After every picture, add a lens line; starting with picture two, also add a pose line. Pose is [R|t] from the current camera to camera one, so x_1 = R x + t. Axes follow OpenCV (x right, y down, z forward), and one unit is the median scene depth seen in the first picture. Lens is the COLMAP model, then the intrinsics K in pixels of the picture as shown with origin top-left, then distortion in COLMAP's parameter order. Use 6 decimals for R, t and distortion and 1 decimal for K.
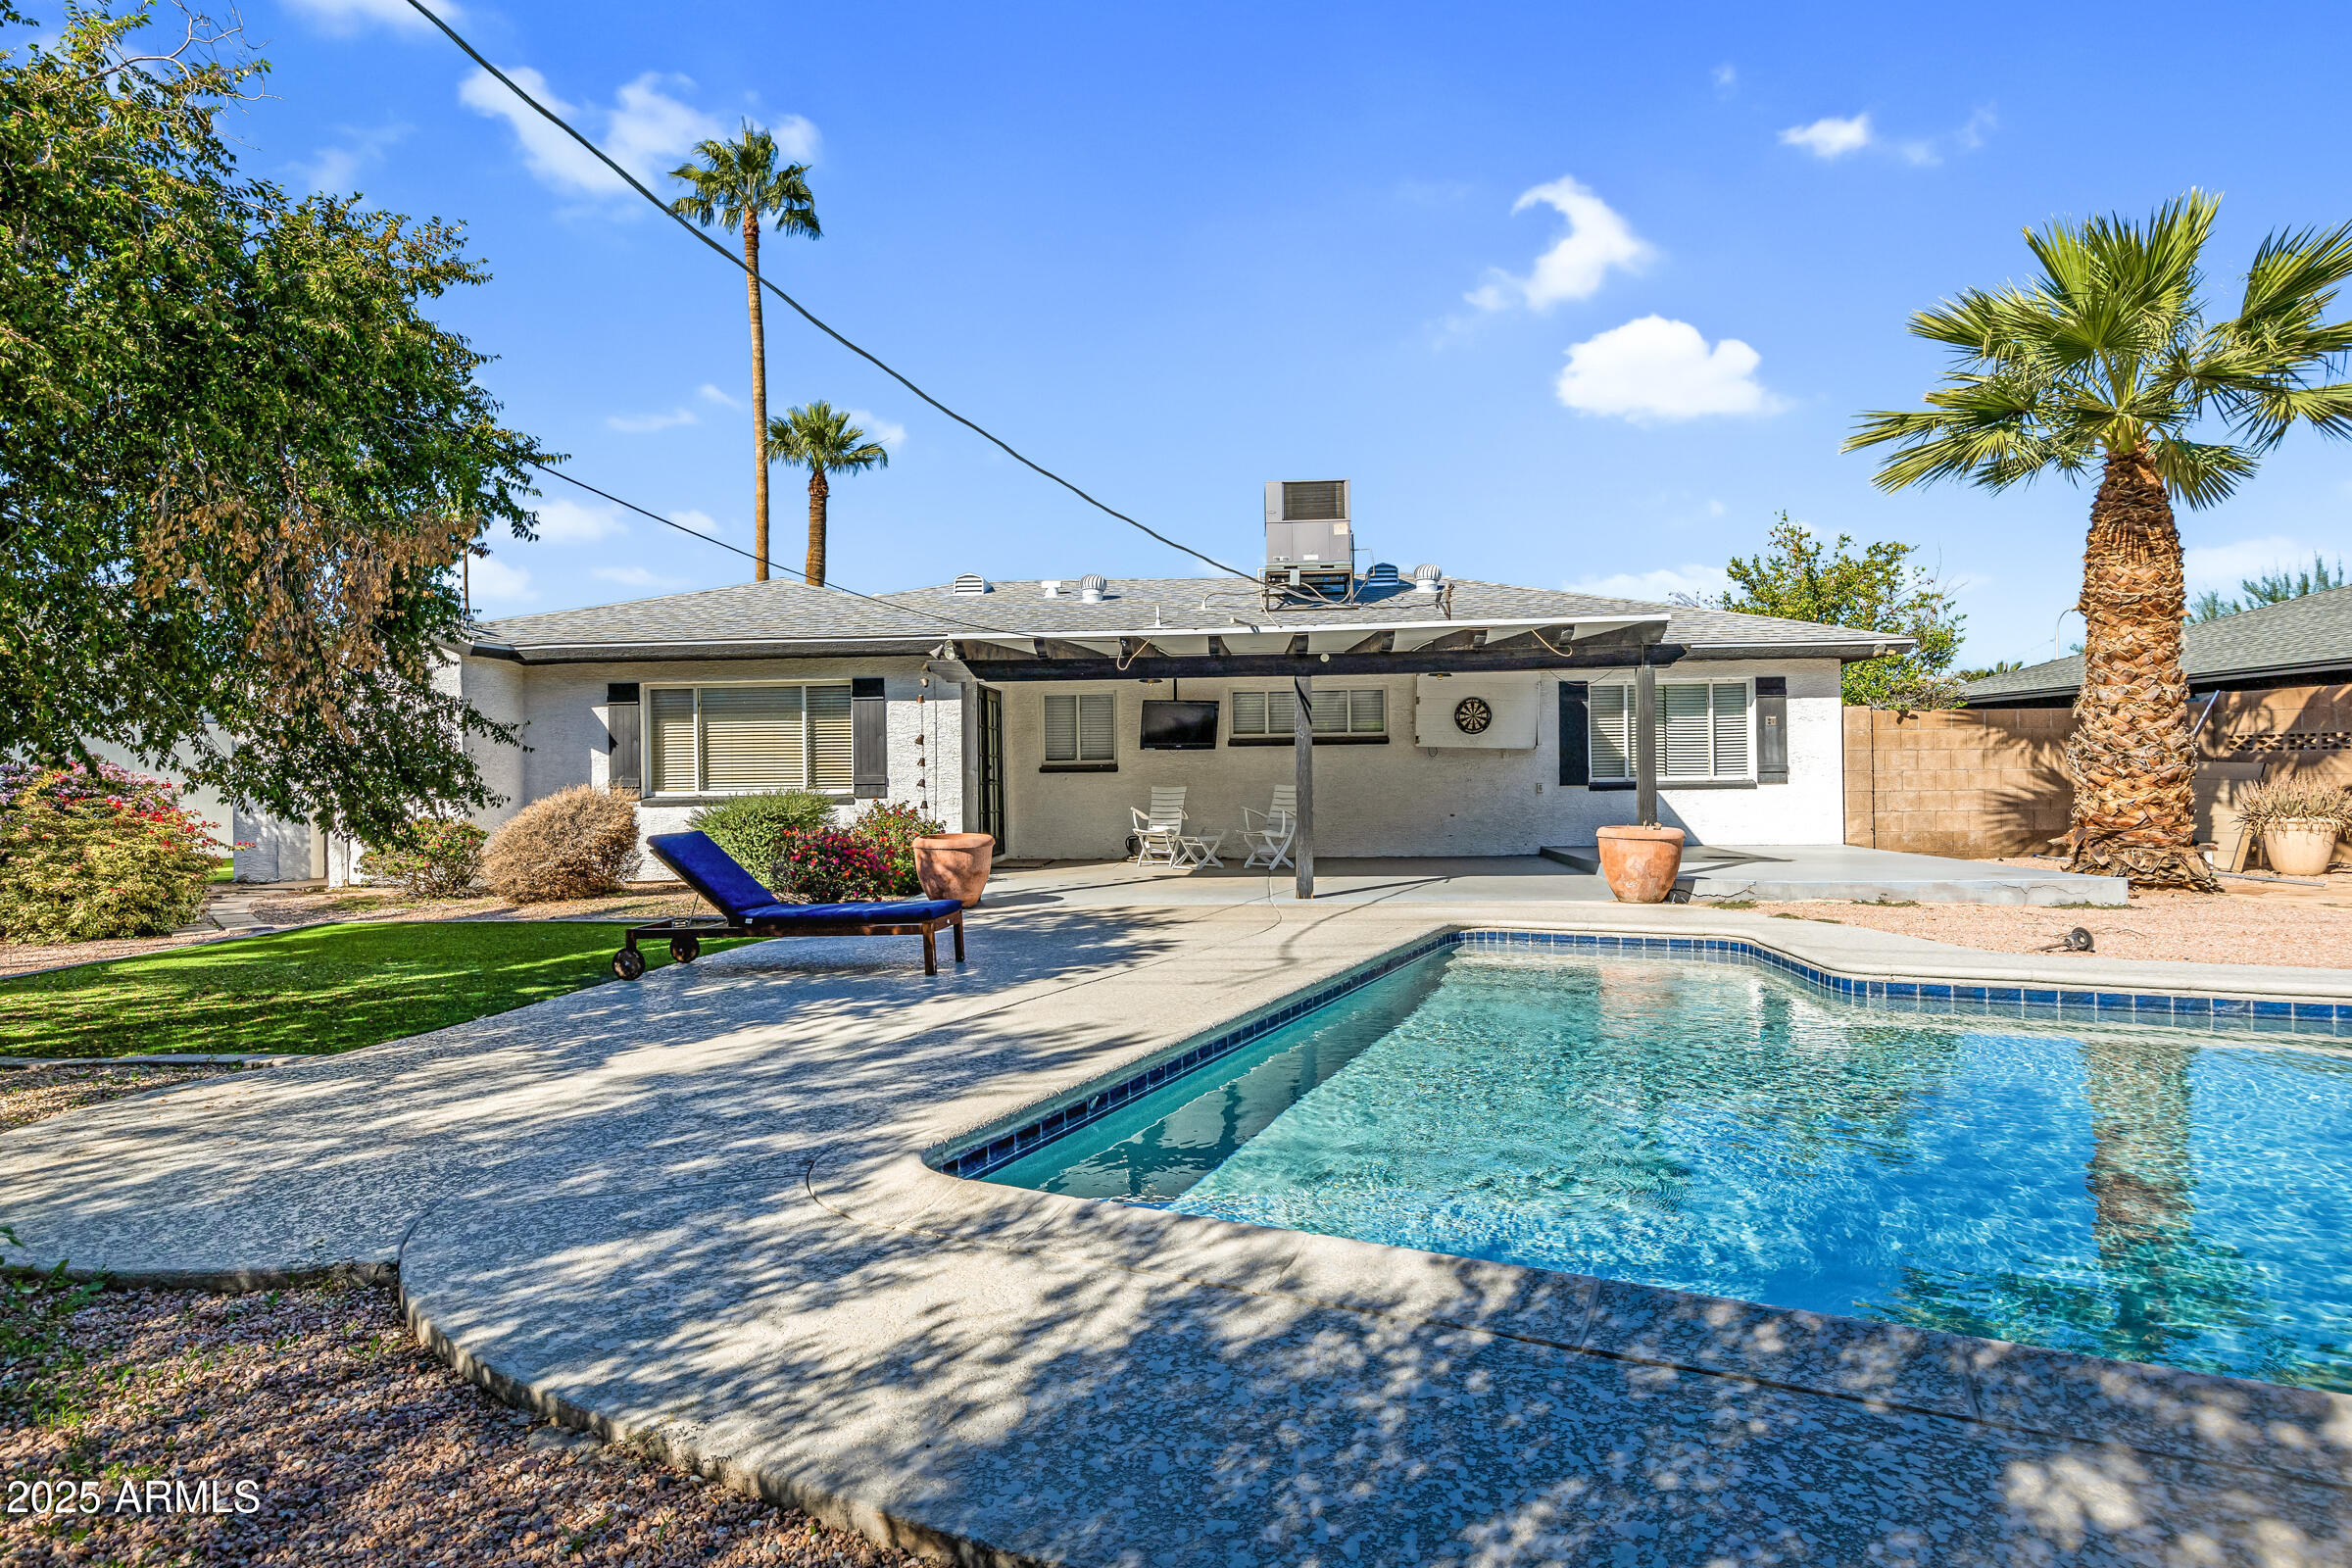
lens RADIAL K [[1259.1, 0, 1176.0], [0, 1259.1, 784.0], [0, 0, 1]] dist [-0.006224, -0.000801]
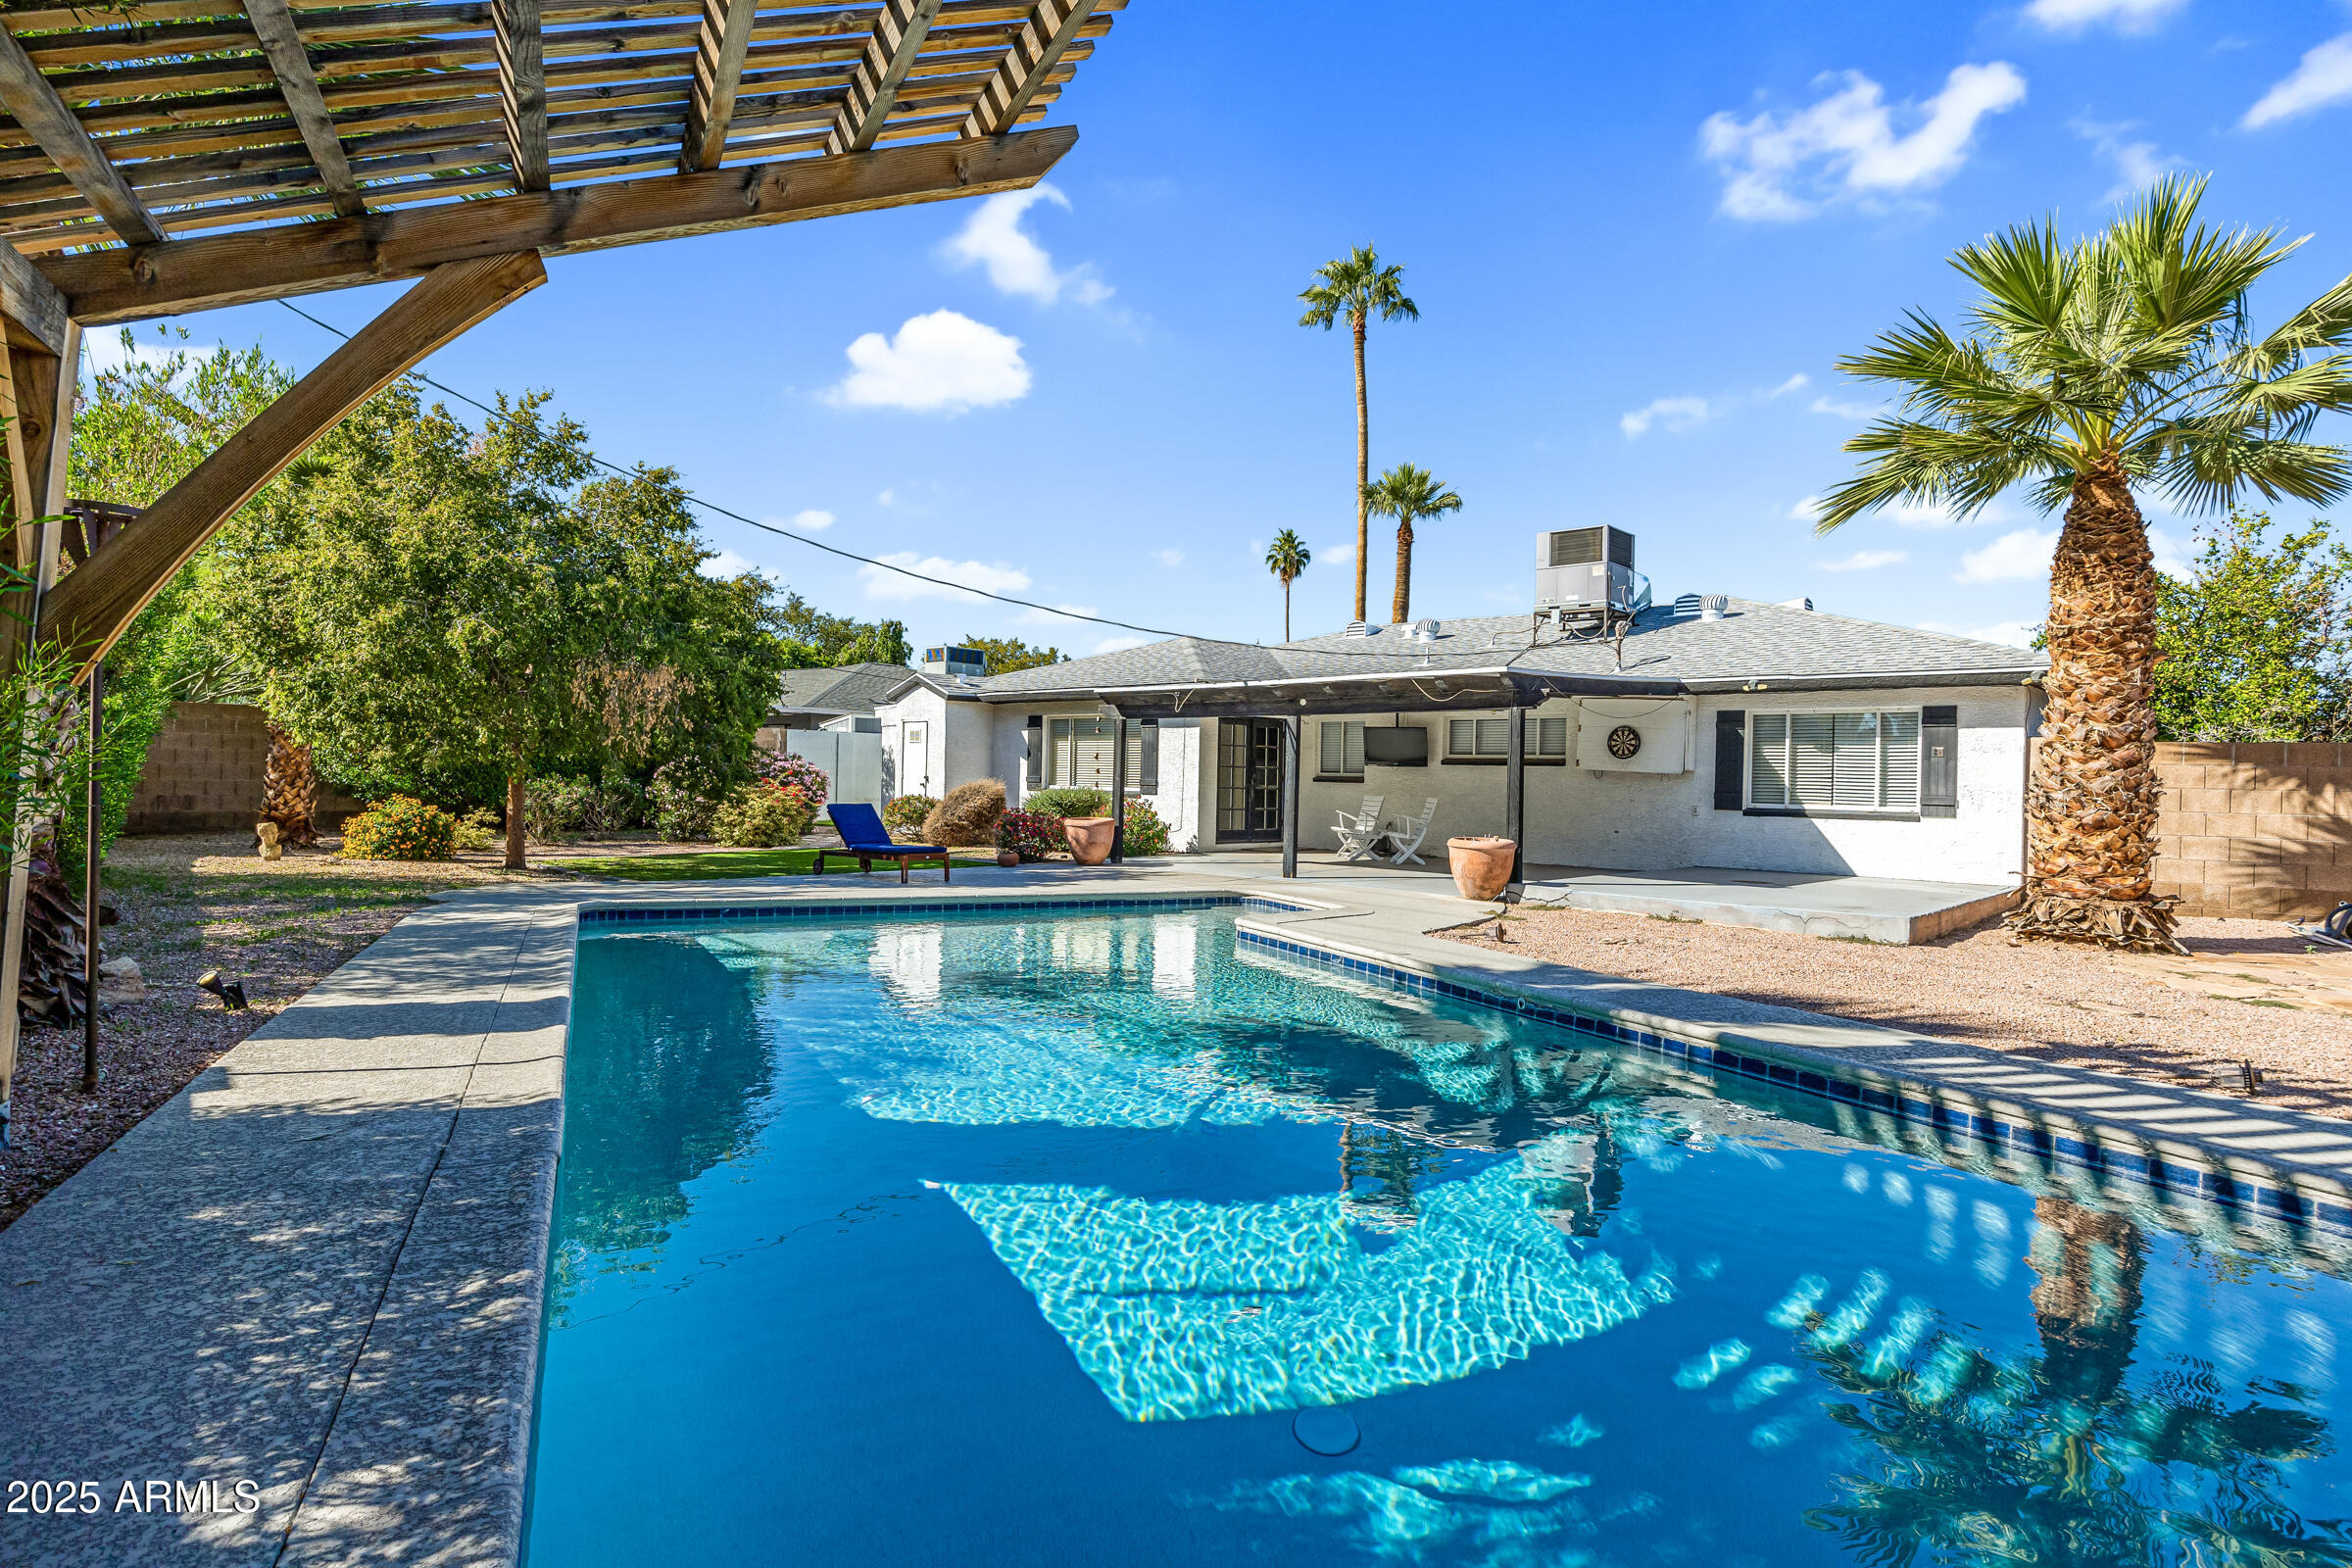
lens RADIAL K [[1259.1, 0, 1176.0], [0, 1259.1, 784.0], [0, 0, 1]] dist [-0.006224, -0.000801]
pose [[0.781907, 0.033534, -0.622492, 0.614814], [-0.035558, 0.999326, 0.009171, -0.013804], [0.622380, 0.014964, 0.782572, -0.108464]]
